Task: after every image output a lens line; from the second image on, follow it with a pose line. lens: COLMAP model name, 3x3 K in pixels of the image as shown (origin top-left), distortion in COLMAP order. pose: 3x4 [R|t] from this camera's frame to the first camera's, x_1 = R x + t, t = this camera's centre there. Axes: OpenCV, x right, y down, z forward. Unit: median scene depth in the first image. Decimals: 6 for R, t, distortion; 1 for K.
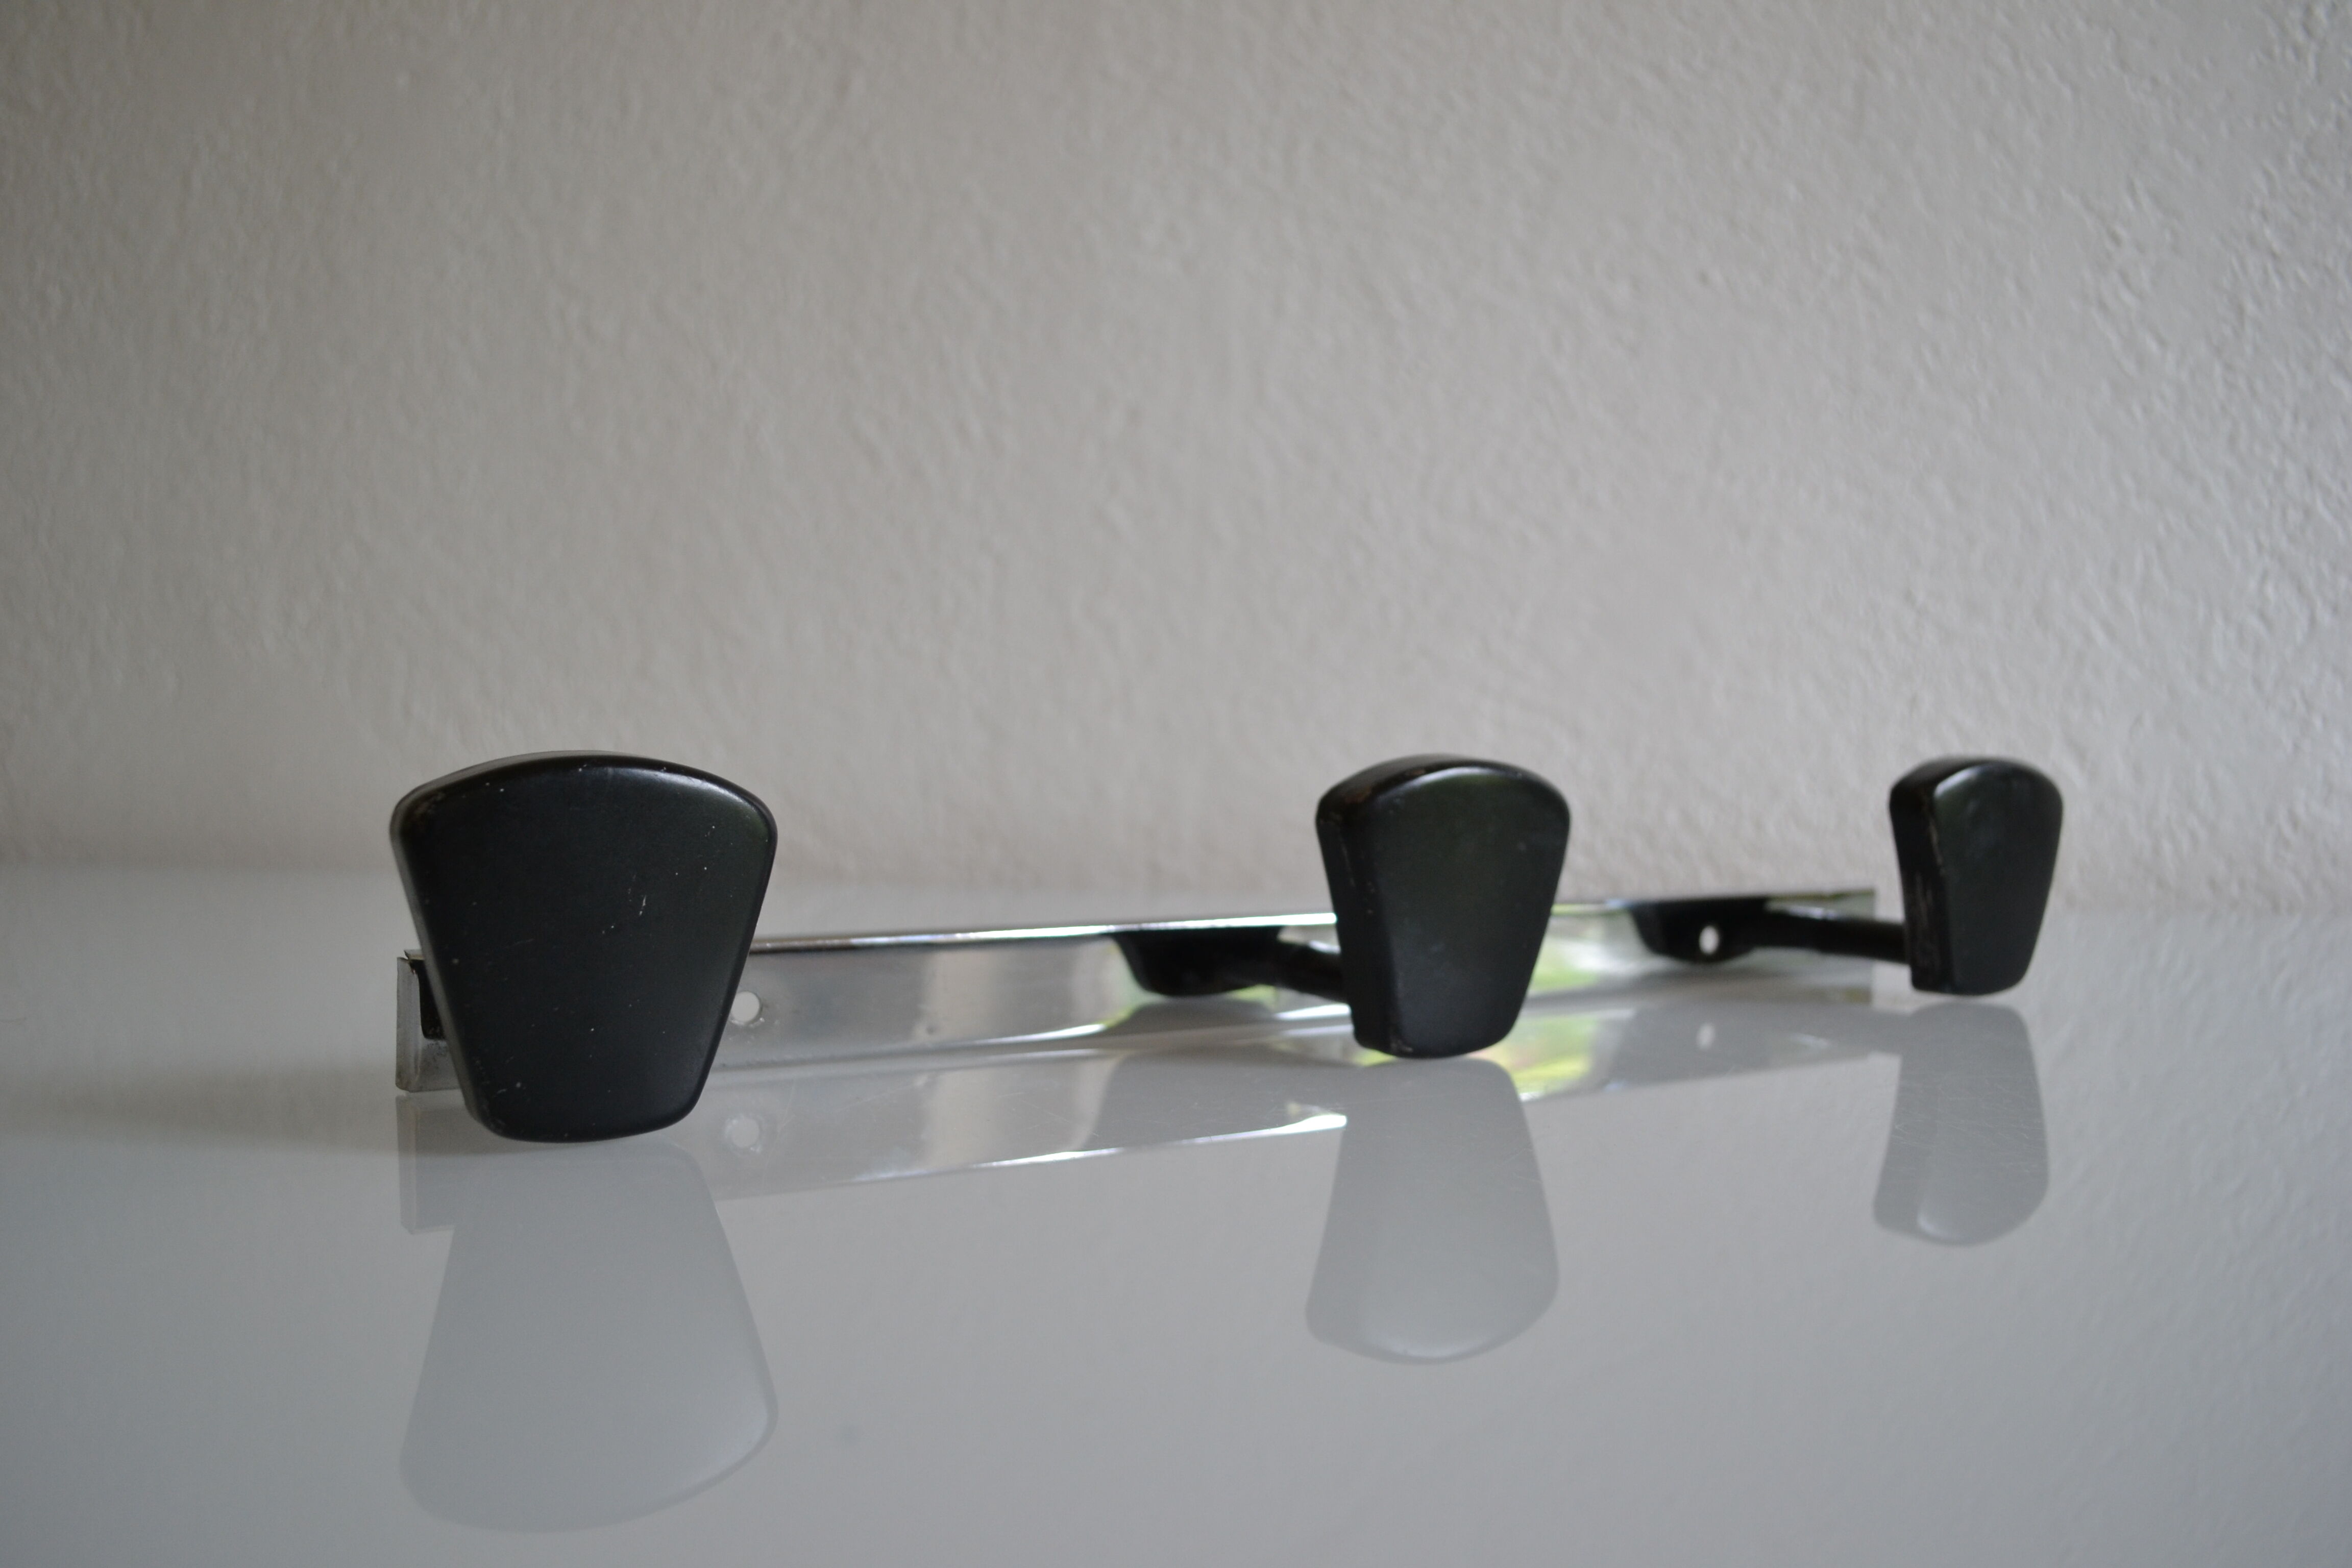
lens RADIAL K [[1877.9, 0, 1174.3], [0, 1877.9, 792.7], [0, 0, 1]] dist [-0.081246, 0.010988]
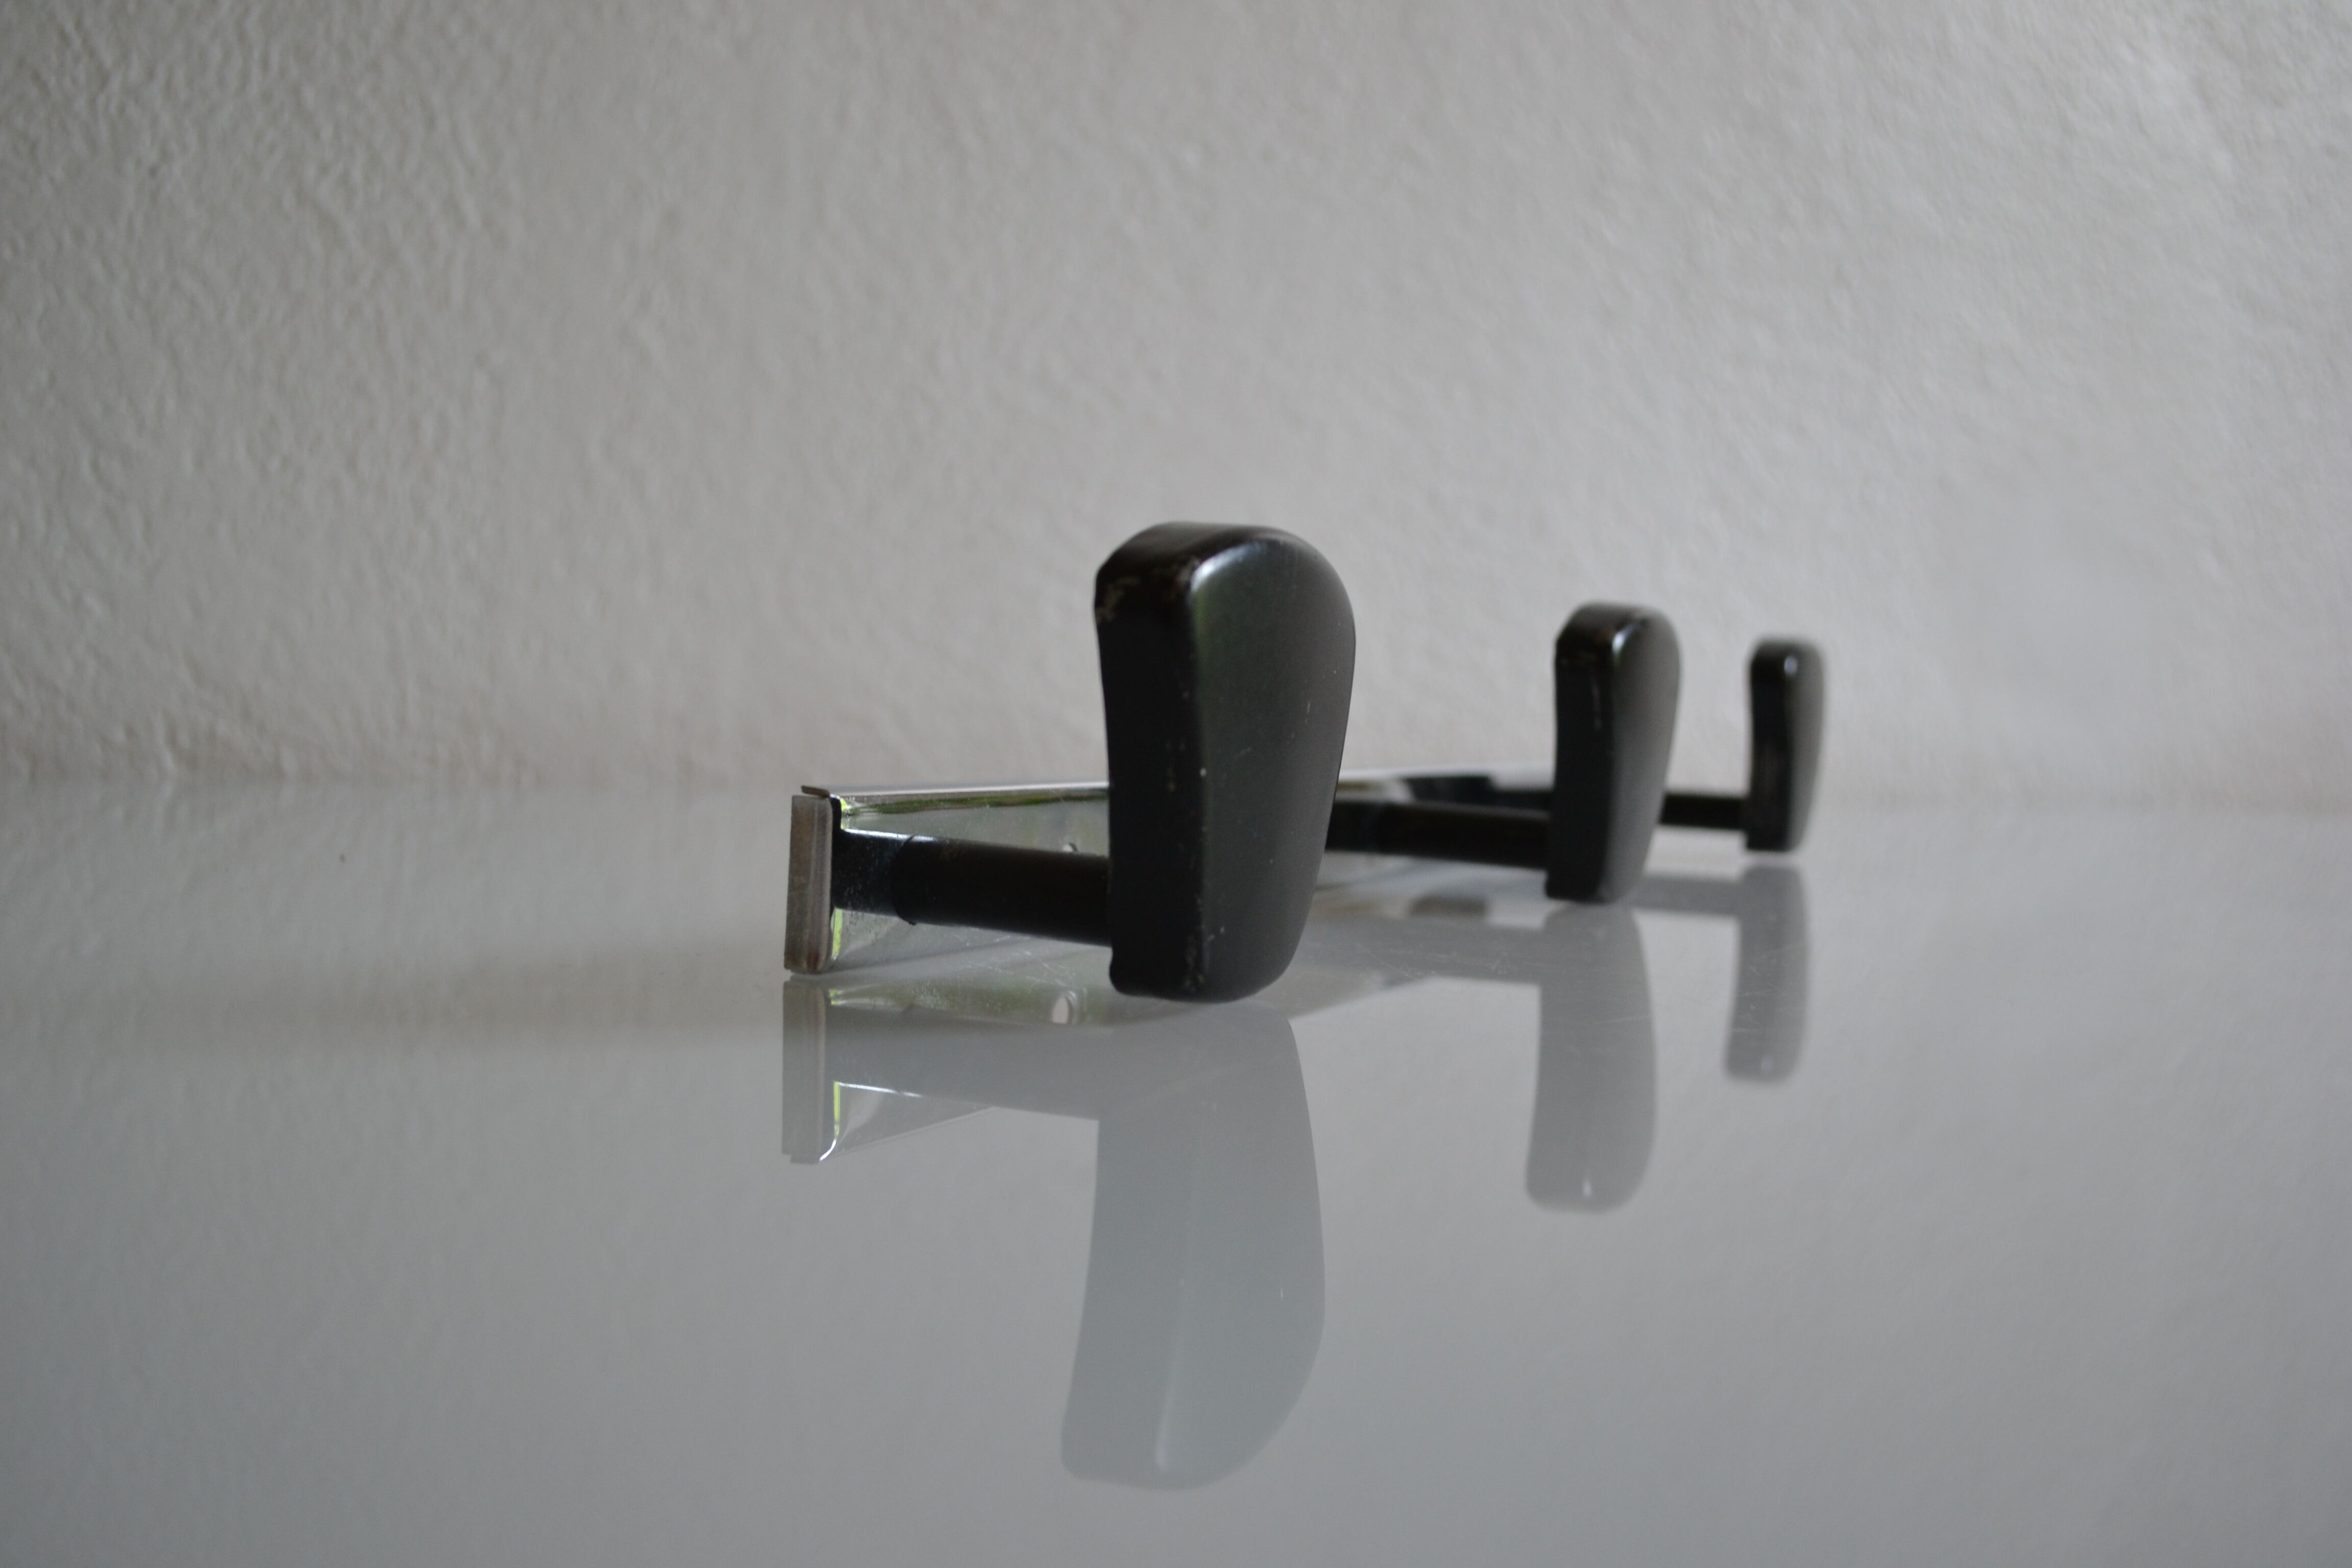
lens RADIAL K [[2058.4, 0, 1165.3], [0, 2058.4, 806.8], [0, 0, 1]] dist [-0.074312, 0.008438]
pose [[0.849497, -0.007359, 0.527541, -0.328452], [-0.007272, 0.999644, 0.025656, 0.035290], [-0.527543, -0.025631, 0.849142, 0.117392]]
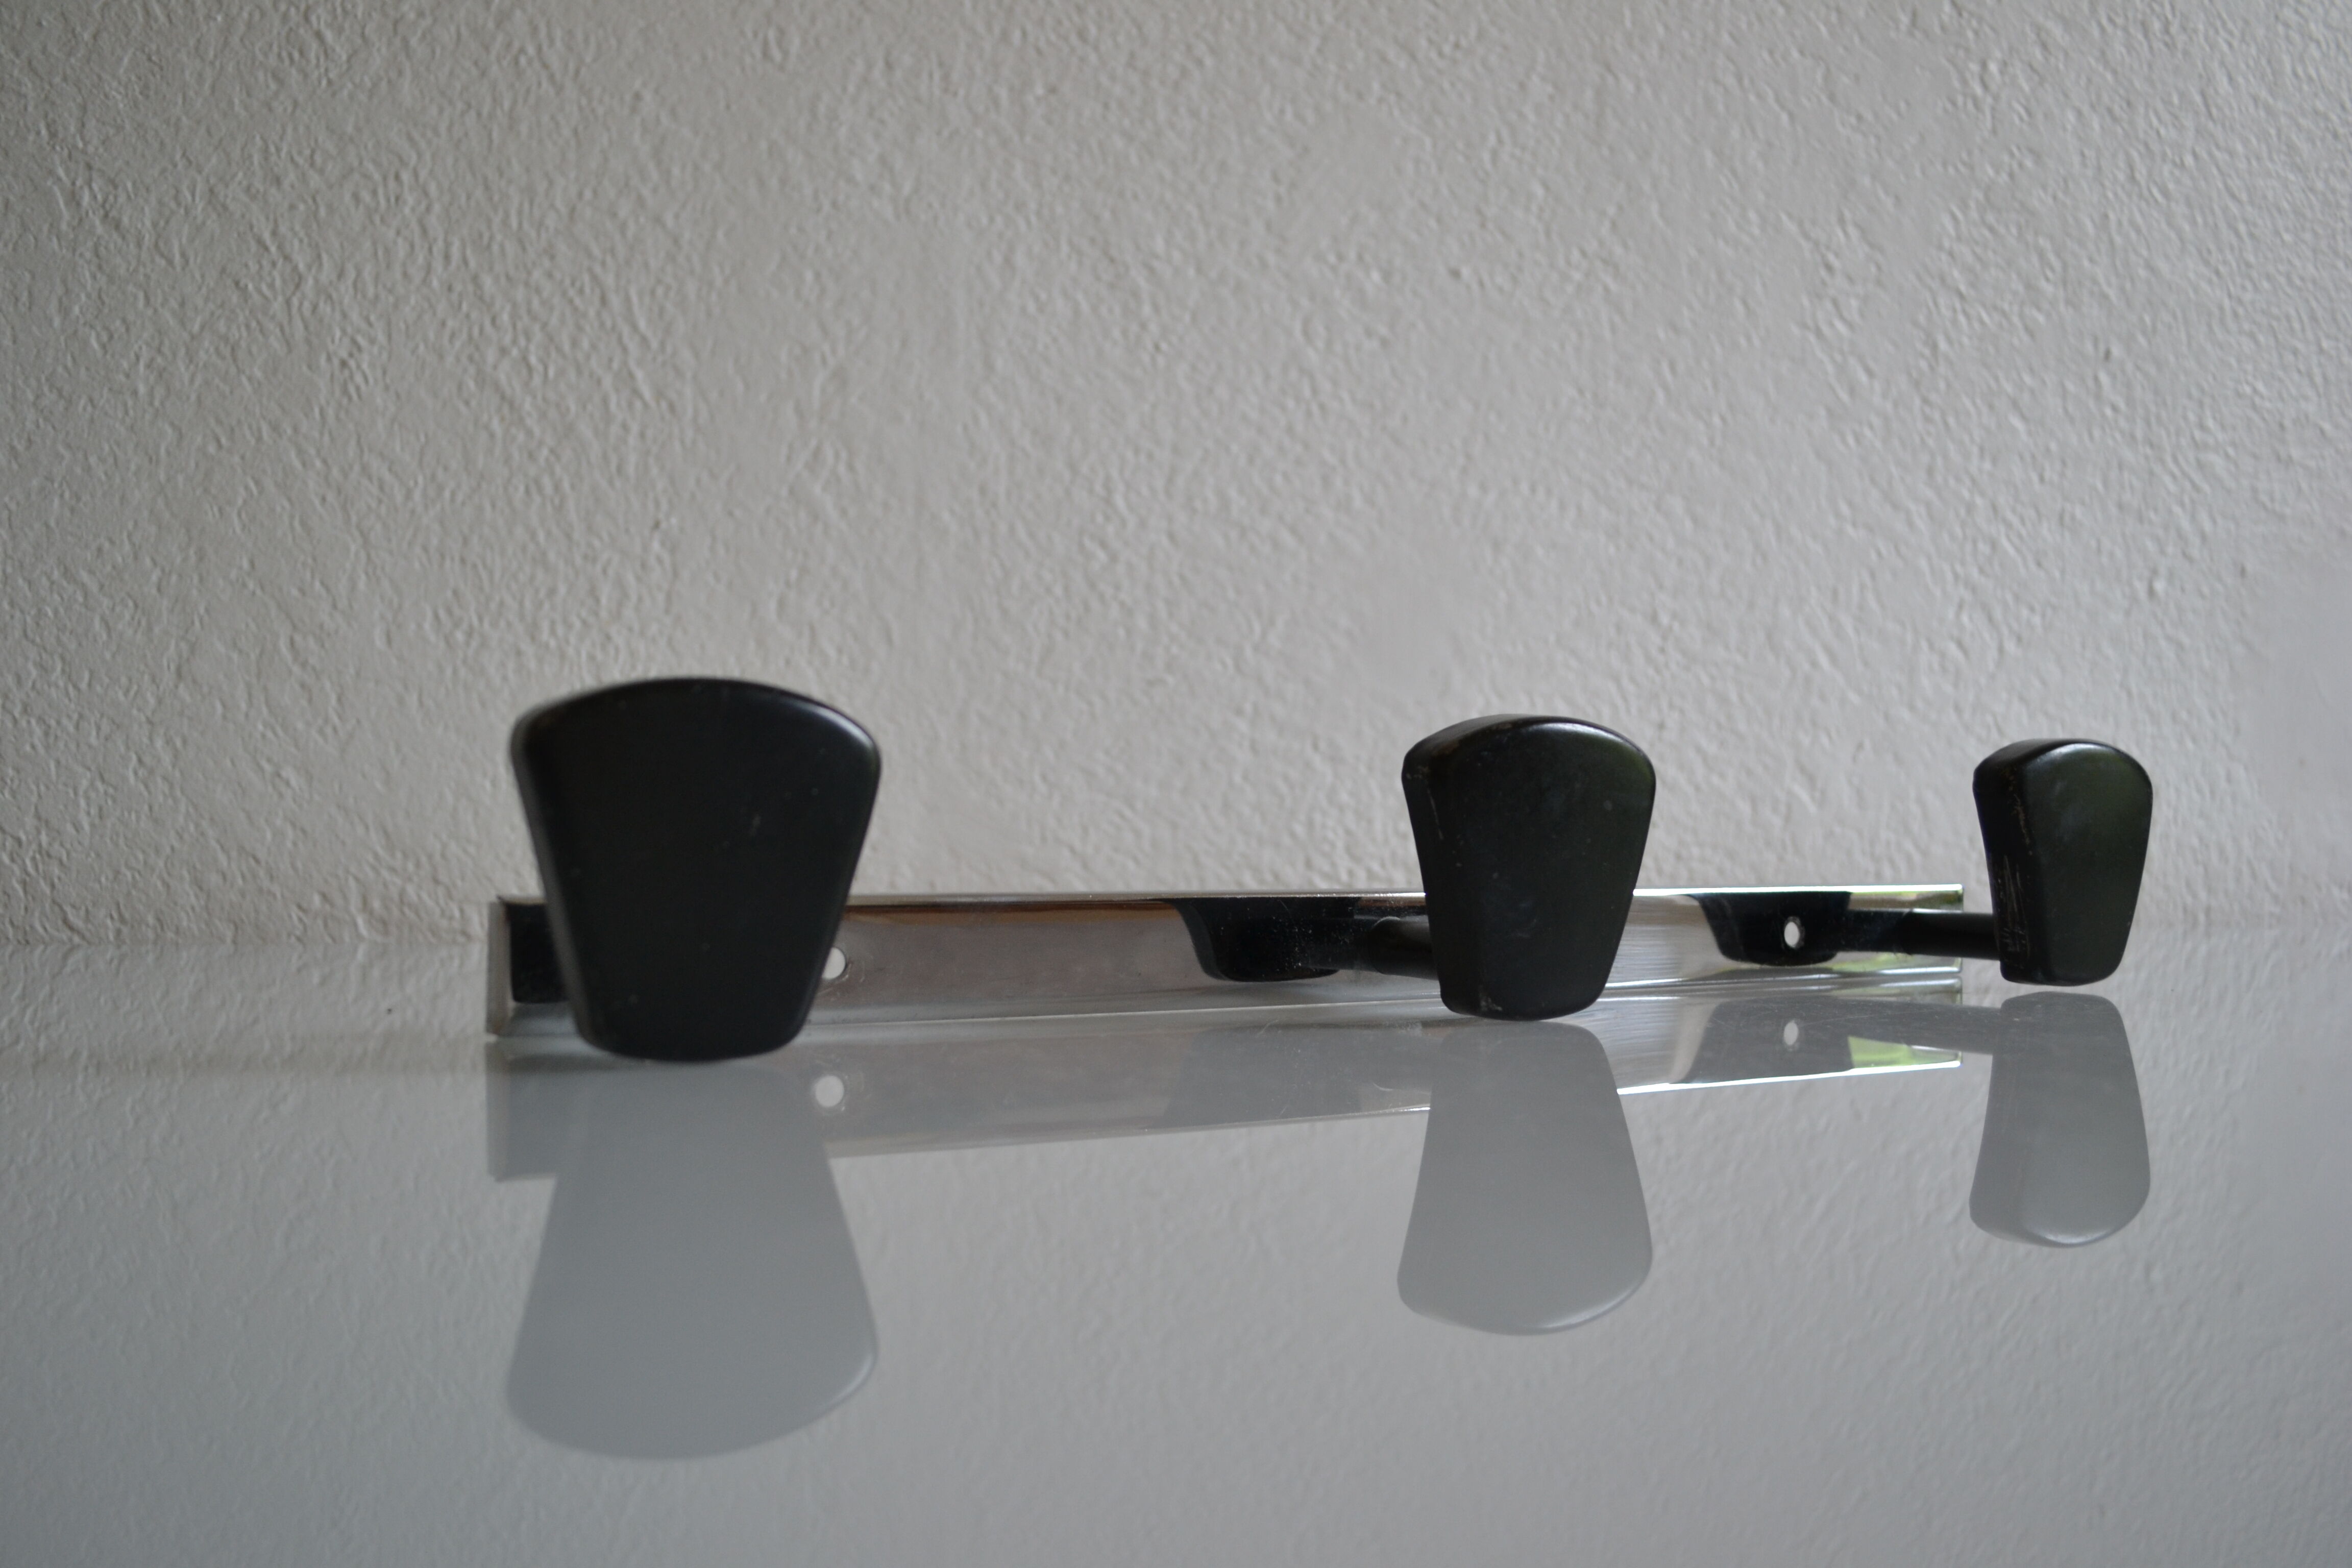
lens RADIAL K [[2058.4, 0, 1165.3], [0, 2058.4, 806.8], [0, 0, 1]] dist [-0.074312, 0.008438]
pose [[0.930394, -0.001451, 0.366559, -0.233447], [0.020034, 0.998699, -0.046896, 0.038224], [-0.366014, 0.050975, 0.929212, 0.107112]]
